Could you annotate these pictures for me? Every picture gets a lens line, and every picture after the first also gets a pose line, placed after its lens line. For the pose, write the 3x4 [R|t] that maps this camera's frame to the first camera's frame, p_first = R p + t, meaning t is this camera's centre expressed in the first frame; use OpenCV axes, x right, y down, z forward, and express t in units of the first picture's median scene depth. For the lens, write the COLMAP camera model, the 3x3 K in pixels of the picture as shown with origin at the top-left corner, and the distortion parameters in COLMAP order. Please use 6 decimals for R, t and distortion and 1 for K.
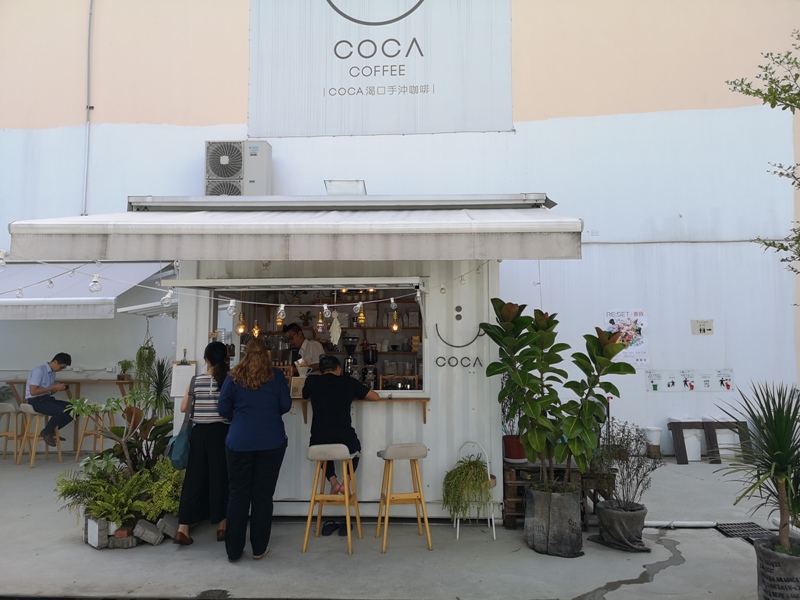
lens RADIAL K [[621.2, 0, 407.3], [0, 621.2, 294.9], [0, 0, 1]] dist [0.090075, -0.086748]
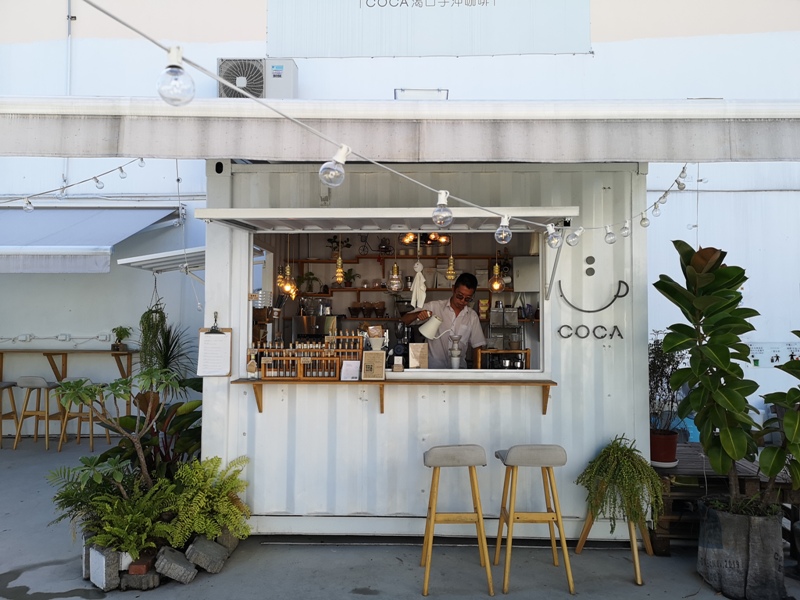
lens RADIAL K [[601.4, 0, 400.0], [0, 601.4, 300.0], [0, 0, 1]] dist [0.065279, -0.055600]
pose [[0.999451, 0.007274, 0.032335, -0.165616], [-0.009034, 0.998465, 0.054643, 0.032688], [-0.031888, -0.054905, 0.997982, 0.294735]]
